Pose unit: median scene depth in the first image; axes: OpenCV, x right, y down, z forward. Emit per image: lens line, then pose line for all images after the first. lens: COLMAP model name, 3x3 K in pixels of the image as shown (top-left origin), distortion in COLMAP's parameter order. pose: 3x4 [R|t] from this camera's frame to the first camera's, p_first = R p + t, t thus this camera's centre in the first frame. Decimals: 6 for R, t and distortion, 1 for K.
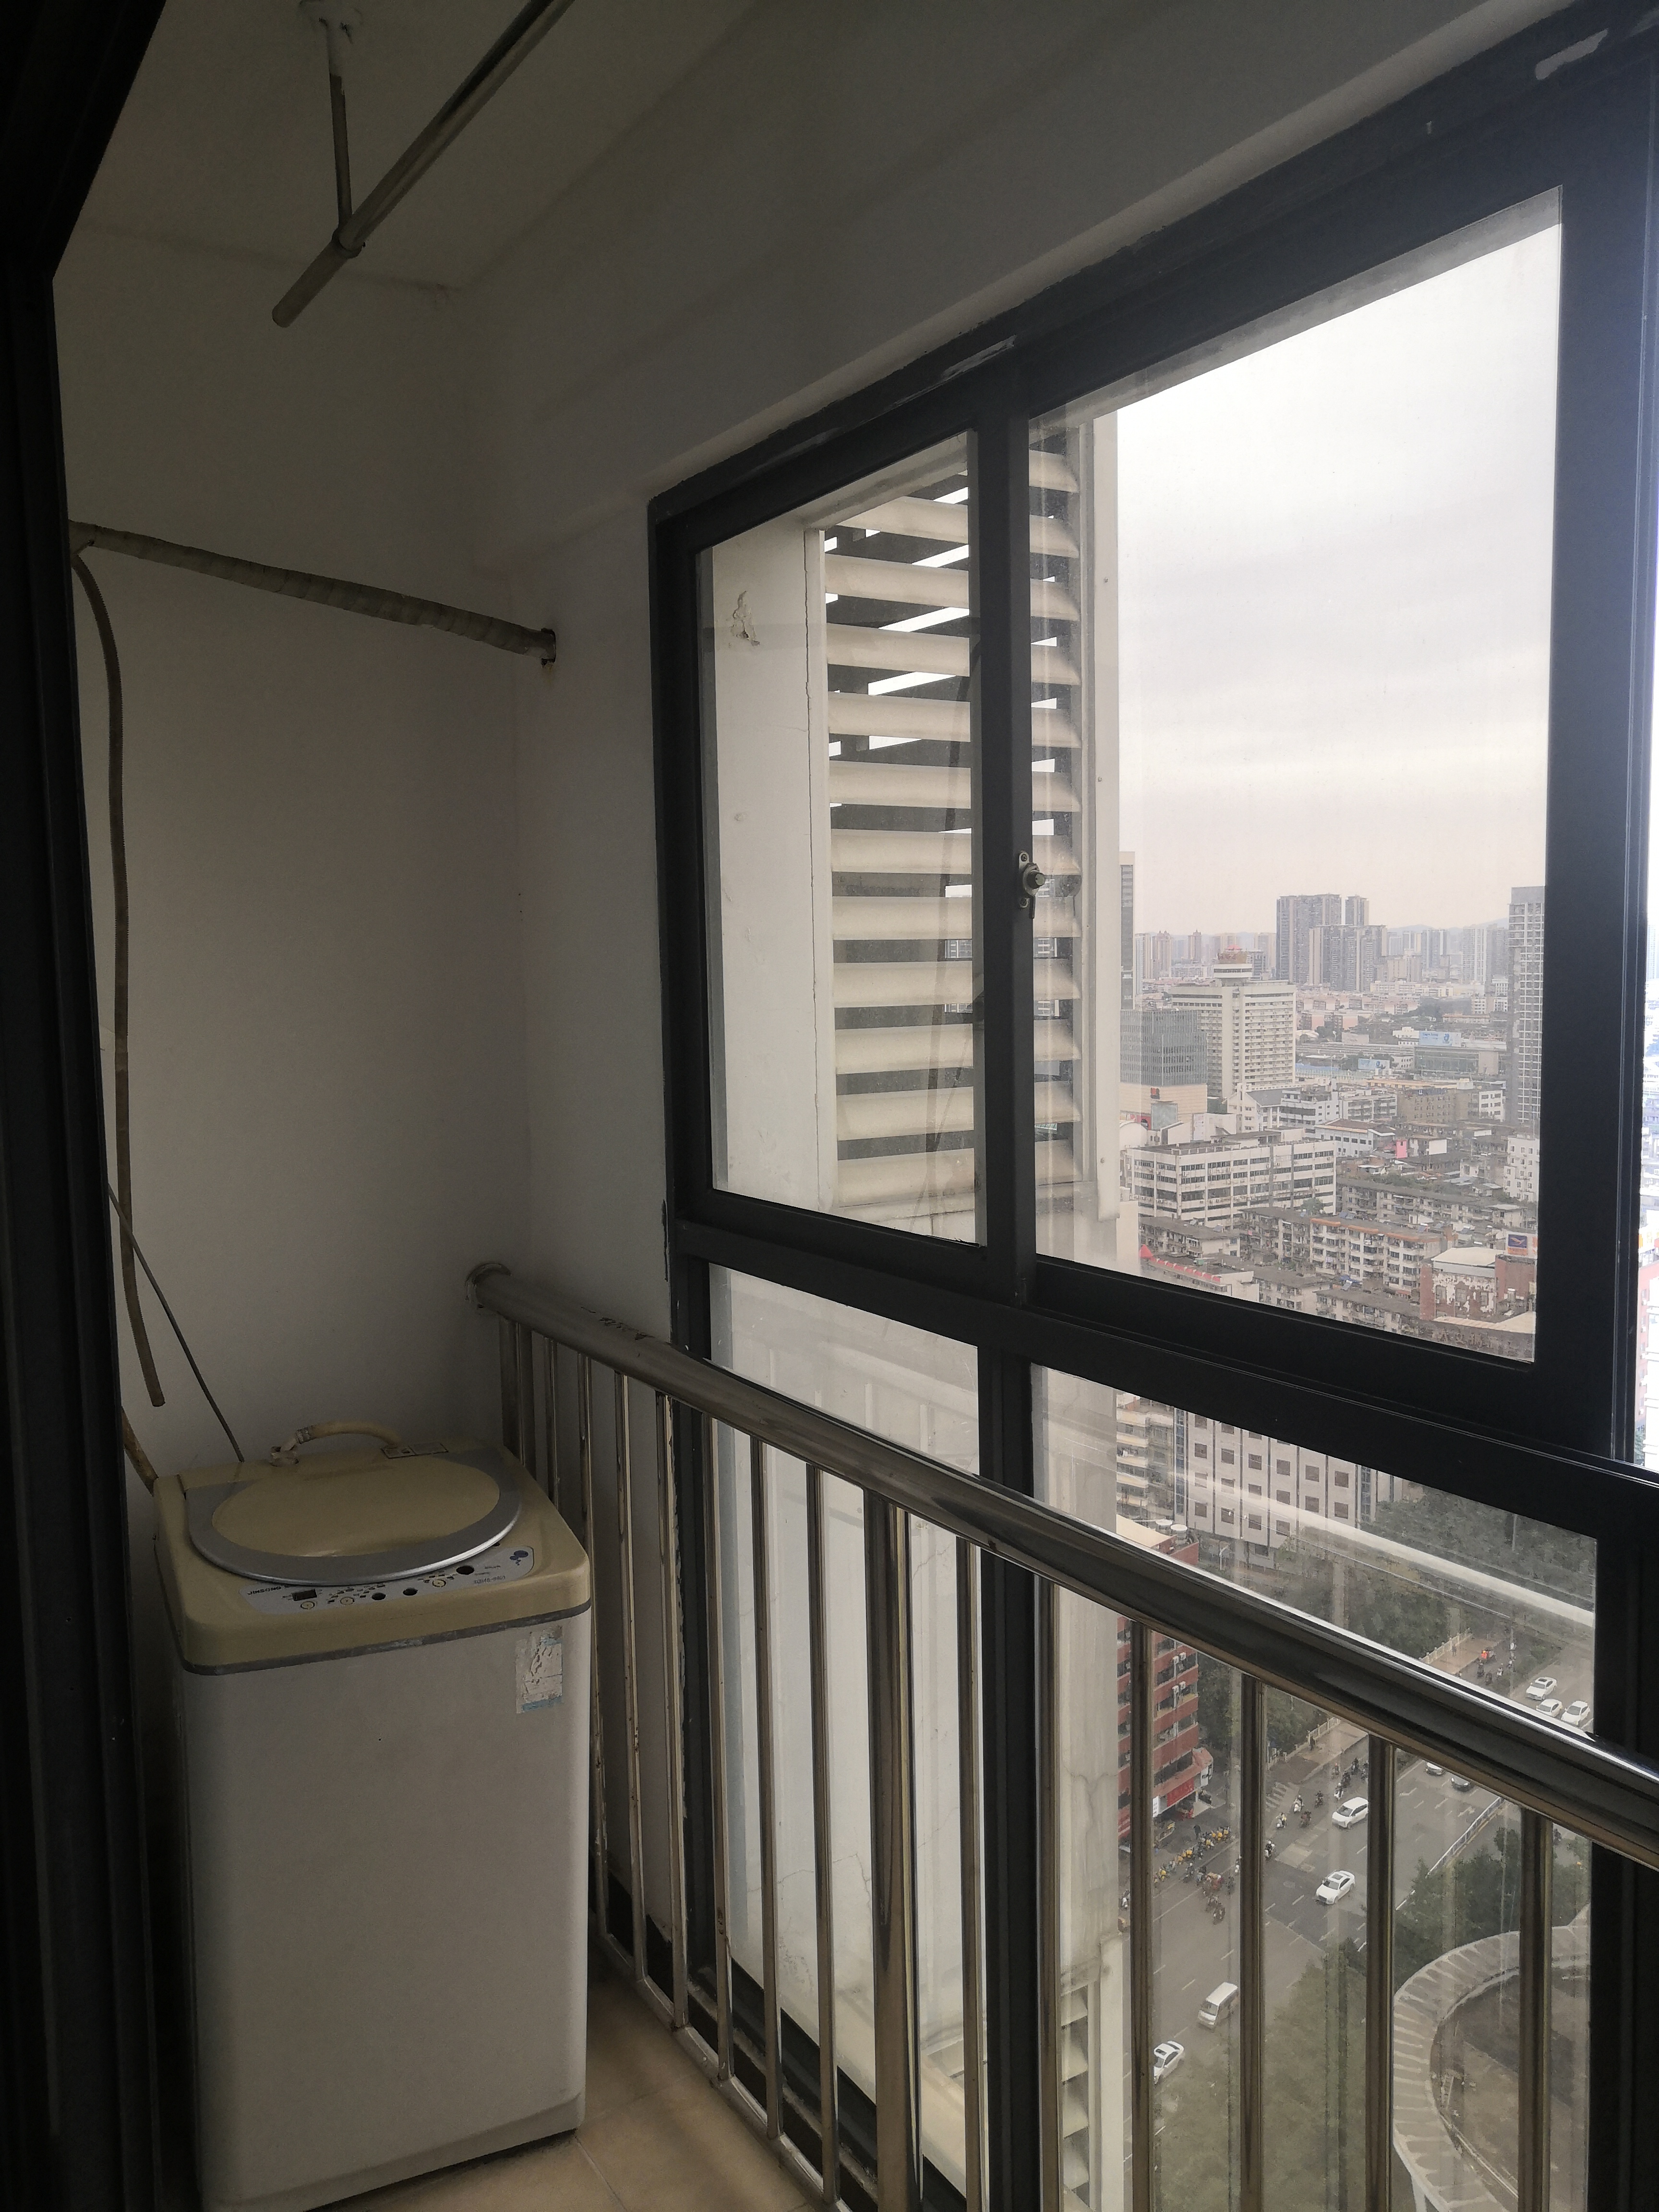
lens RADIAL K [[1716.5, 0, 829.5], [0, 1716.5, 1106.0], [0, 0, 1]] dist [-0.003458, 0.008189]
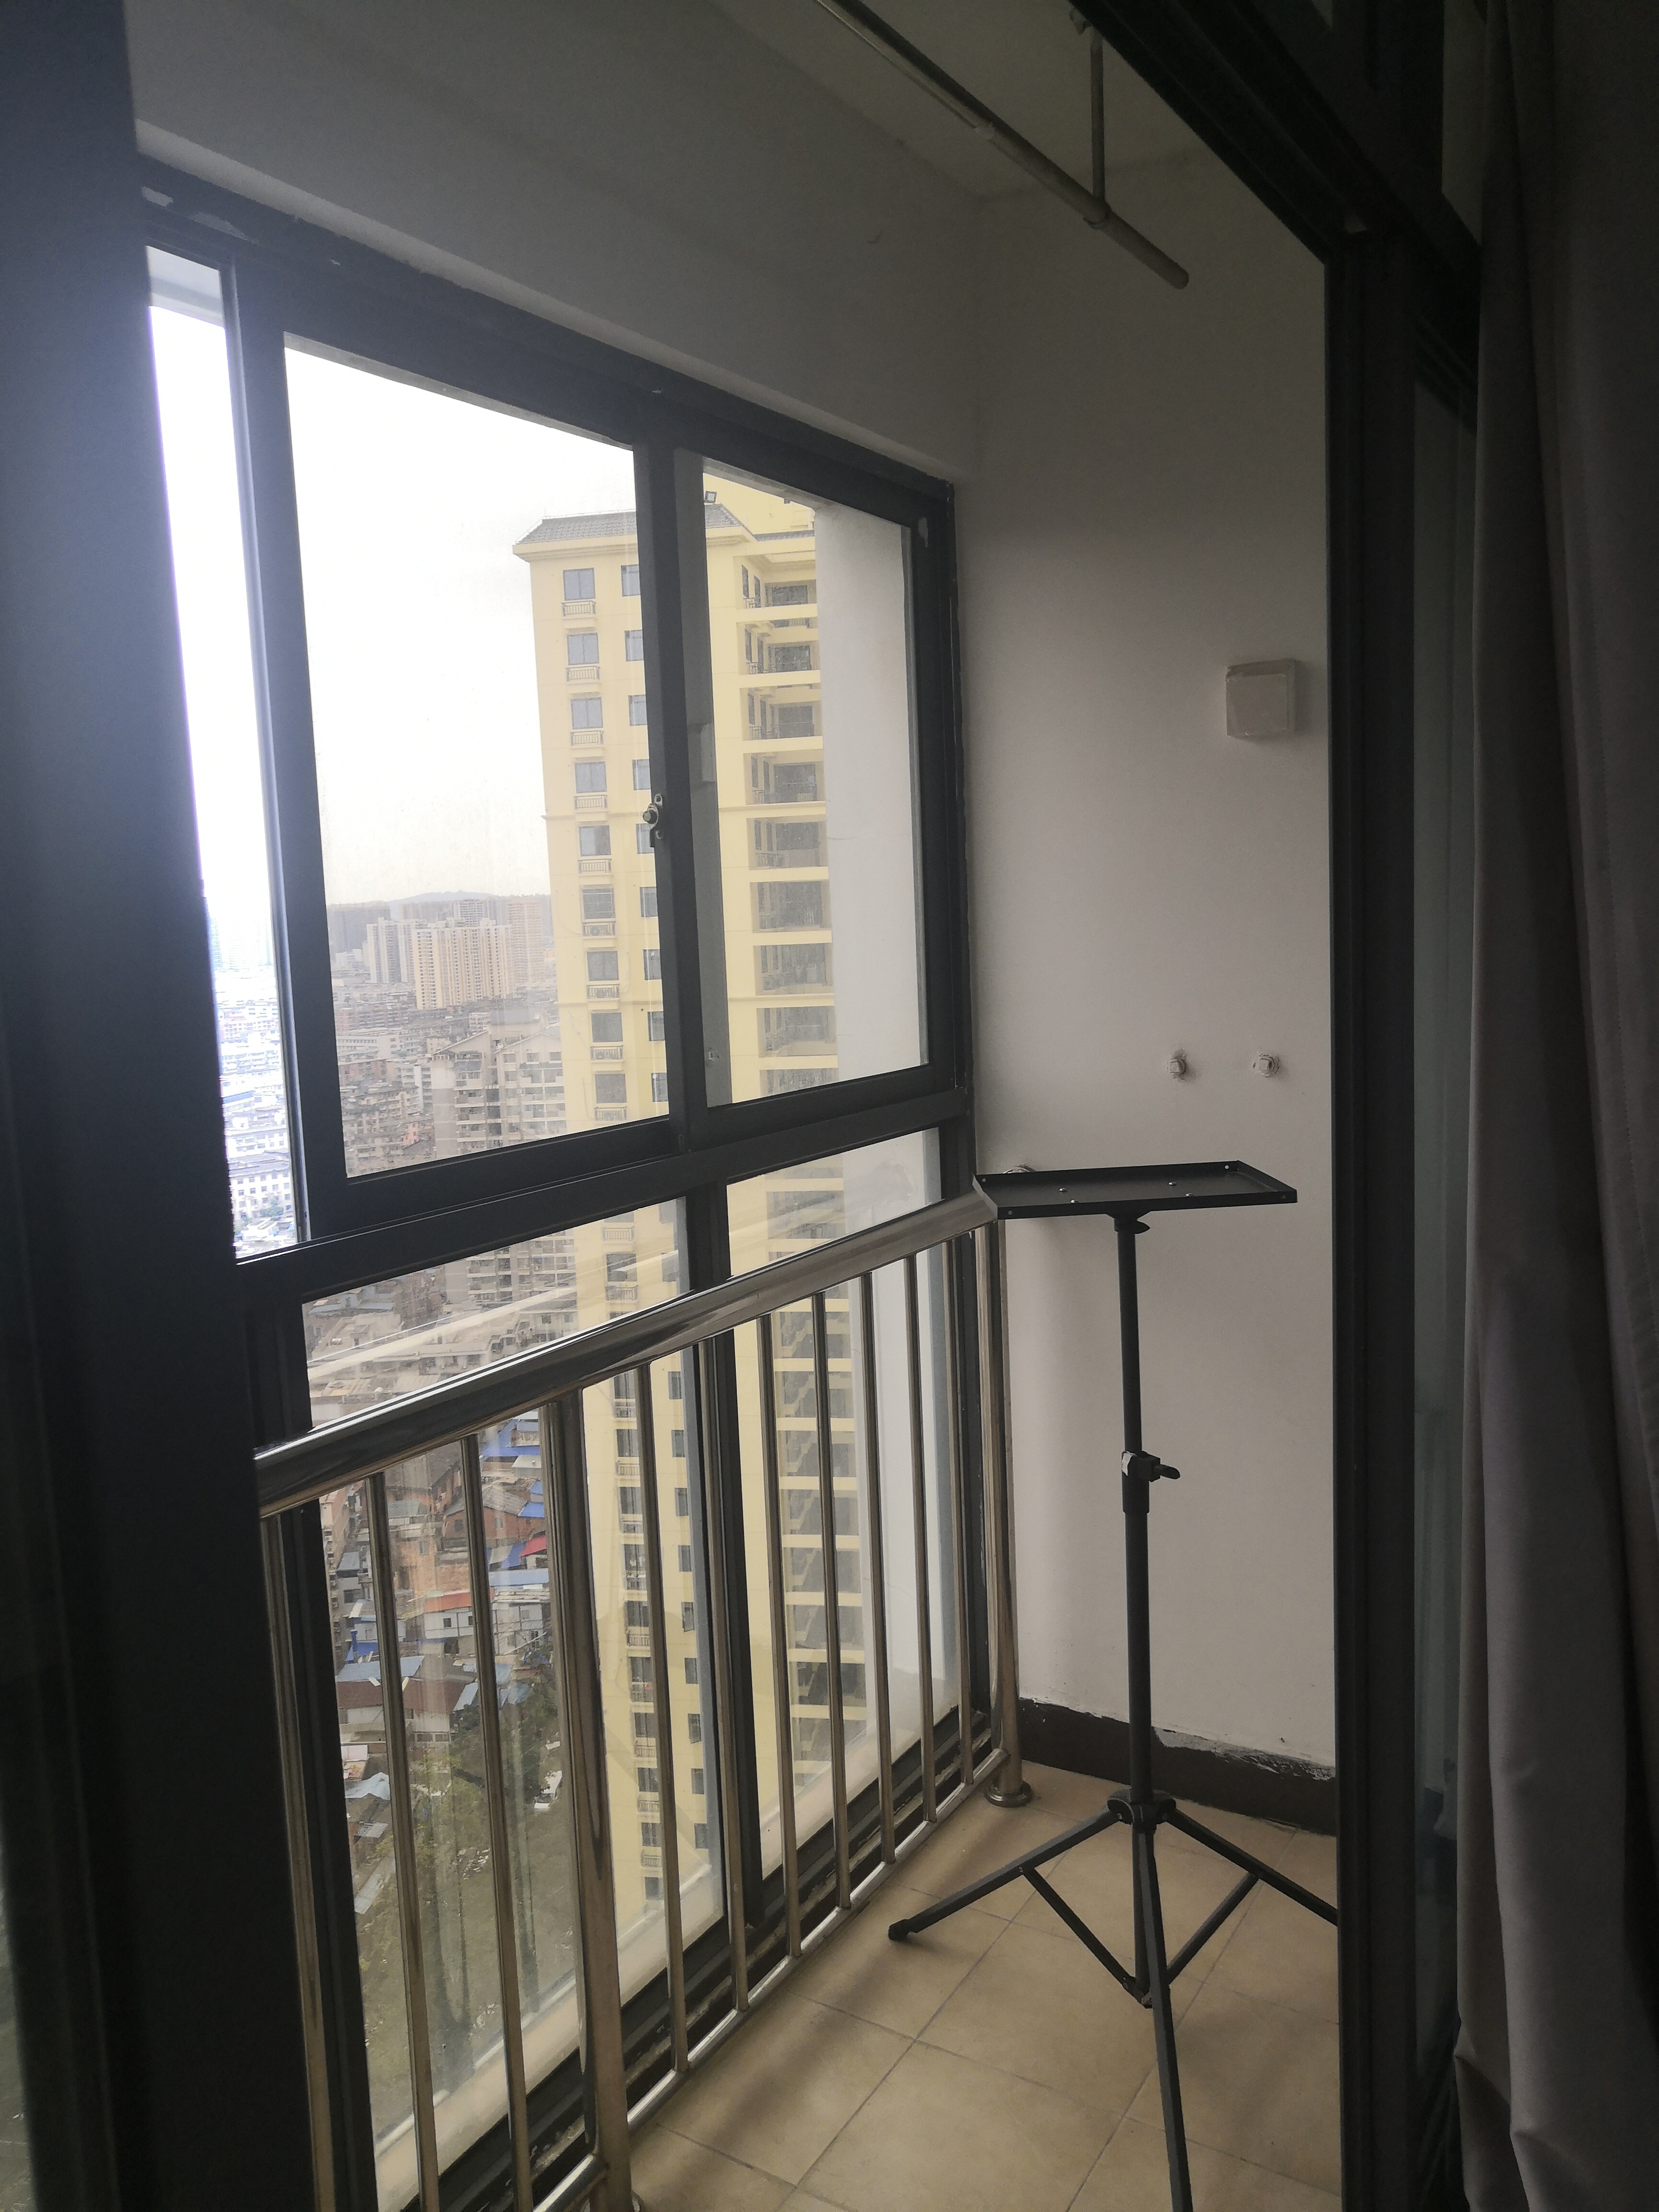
lens RADIAL K [[1716.5, 0, 829.5], [0, 1716.5, 1106.0], [0, 0, 1]] dist [-0.003458, 0.008189]
pose [[-0.455617, -0.093888, 0.885211, -1.158450], [0.100156, 0.982701, 0.155779, -0.128770], [-0.884523, 0.159635, -0.438332, 1.501166]]
